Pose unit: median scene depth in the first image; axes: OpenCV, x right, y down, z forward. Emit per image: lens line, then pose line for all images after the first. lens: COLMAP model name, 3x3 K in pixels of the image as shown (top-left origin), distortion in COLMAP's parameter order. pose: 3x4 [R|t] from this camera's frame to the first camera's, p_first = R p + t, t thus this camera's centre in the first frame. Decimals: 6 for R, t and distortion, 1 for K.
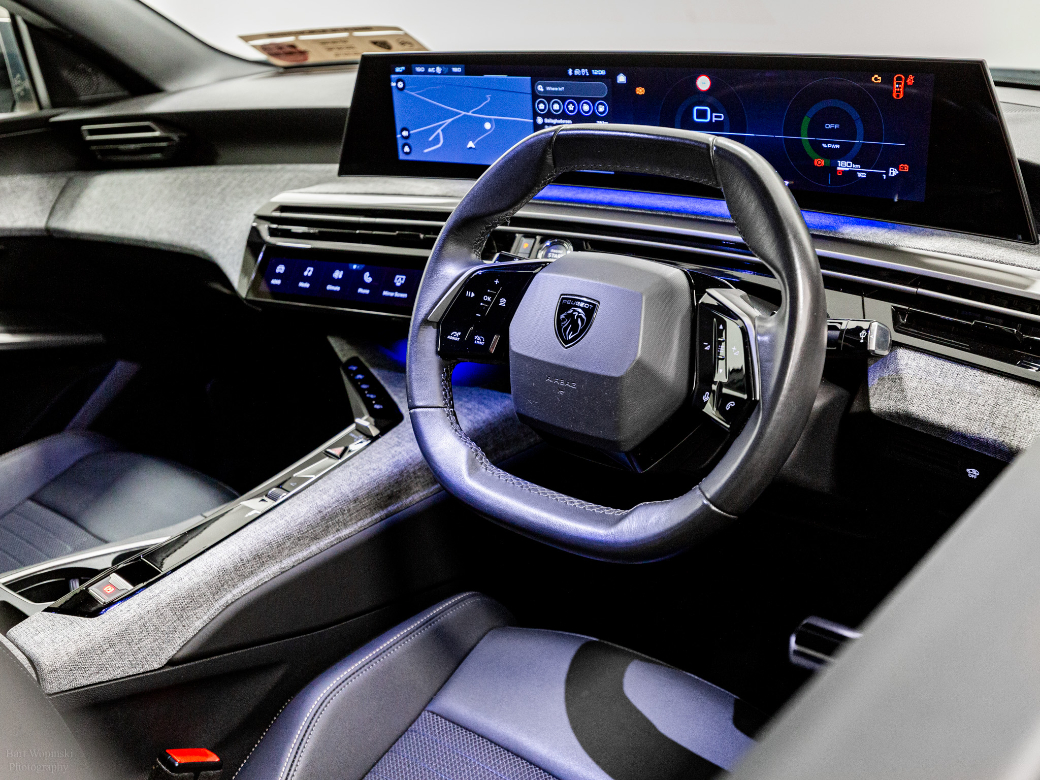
lens RADIAL K [[1092.4, 0, 520.0], [0, 1092.4, 390.0], [0, 0, 1]] dist [0.034920, 0.014016]
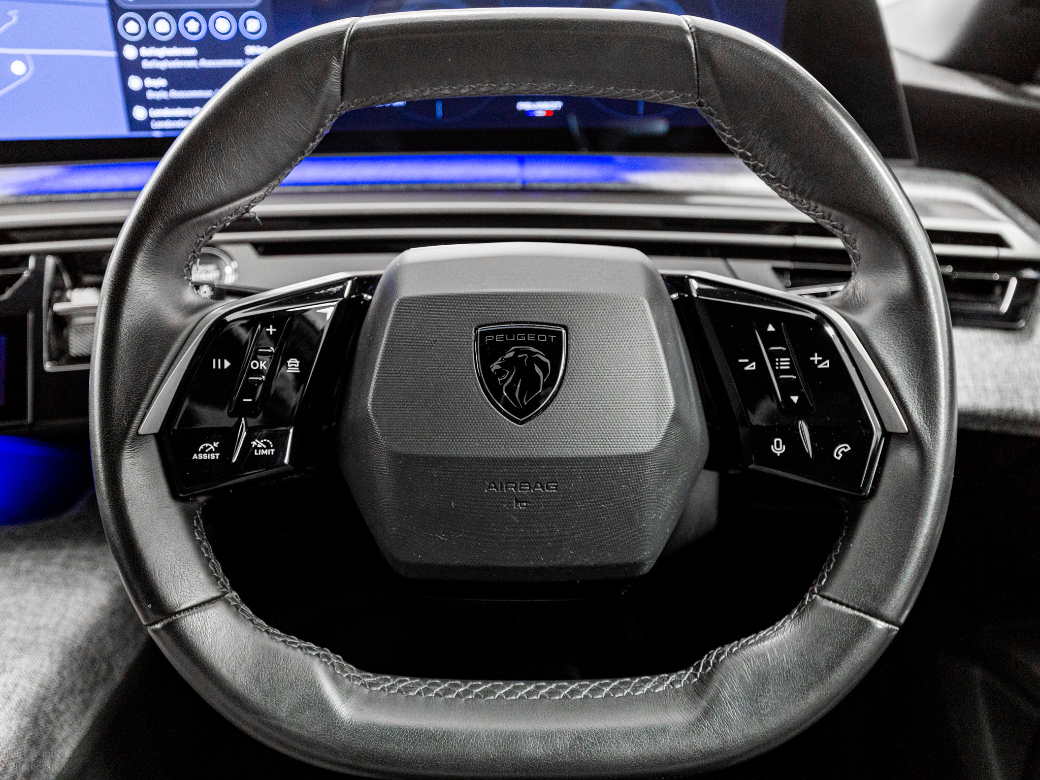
lens RADIAL K [[984.2, 0, 520.0], [0, 984.2, 390.0], [0, 0, 1]] dist [-0.005645, 0.002888]
pose [[0.754921, -0.223064, 0.616714, -0.193320], [0.213205, 0.972773, 0.090866, -0.075554], [-0.620192, 0.062890, 0.781925, 0.481939]]
